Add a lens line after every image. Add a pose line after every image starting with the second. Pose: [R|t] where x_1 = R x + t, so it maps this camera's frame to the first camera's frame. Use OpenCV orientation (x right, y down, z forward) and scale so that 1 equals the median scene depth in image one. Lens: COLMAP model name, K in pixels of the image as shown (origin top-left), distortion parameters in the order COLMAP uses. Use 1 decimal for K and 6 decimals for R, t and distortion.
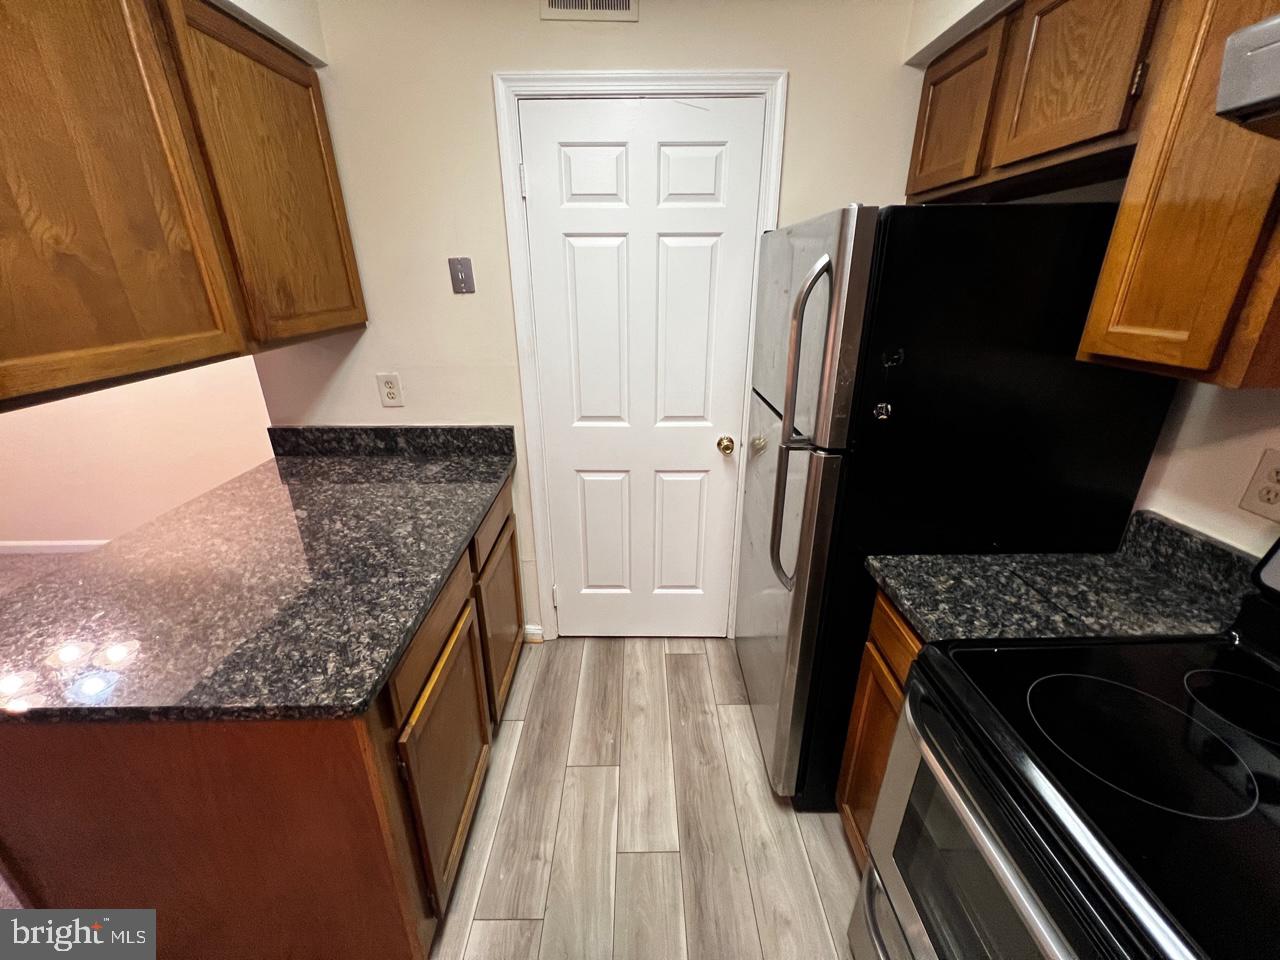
lens RADIAL K [[512.1, 0, 636.6], [0, 512.1, 477.2], [0, 0, 1]] dist [-0.000894, 0.000043]
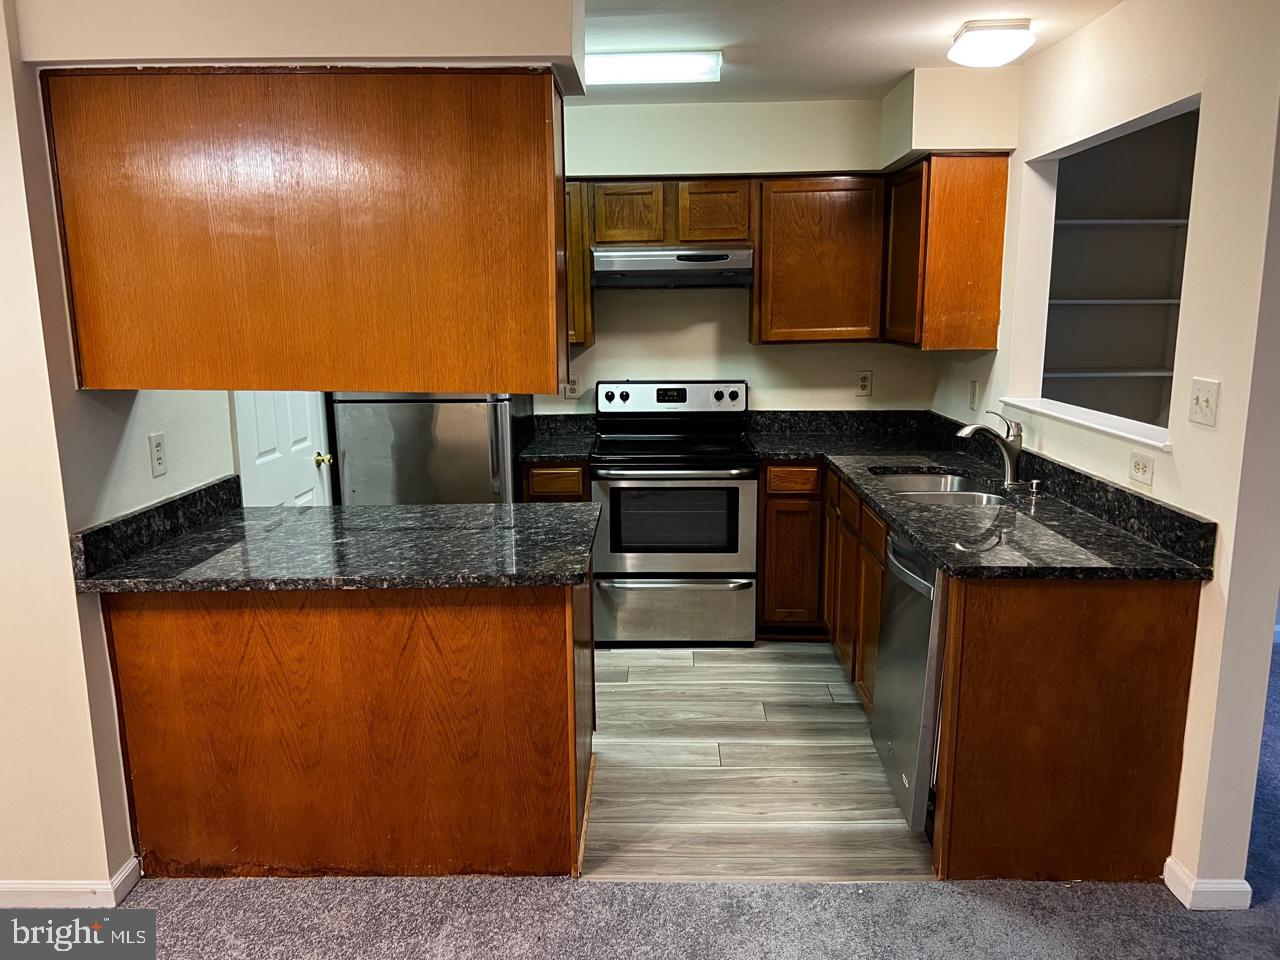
lens RADIAL K [[957.4, 0, 640.5], [0, 957.4, 498.3], [0, 0, 1]] dist [0.117379, -0.178778]
pose [[0.027059, -0.191399, 0.981139, -2.521774], [0.375821, 0.911440, 0.167438, -0.104025], [-0.926297, 0.364202, 0.096594, 0.255797]]
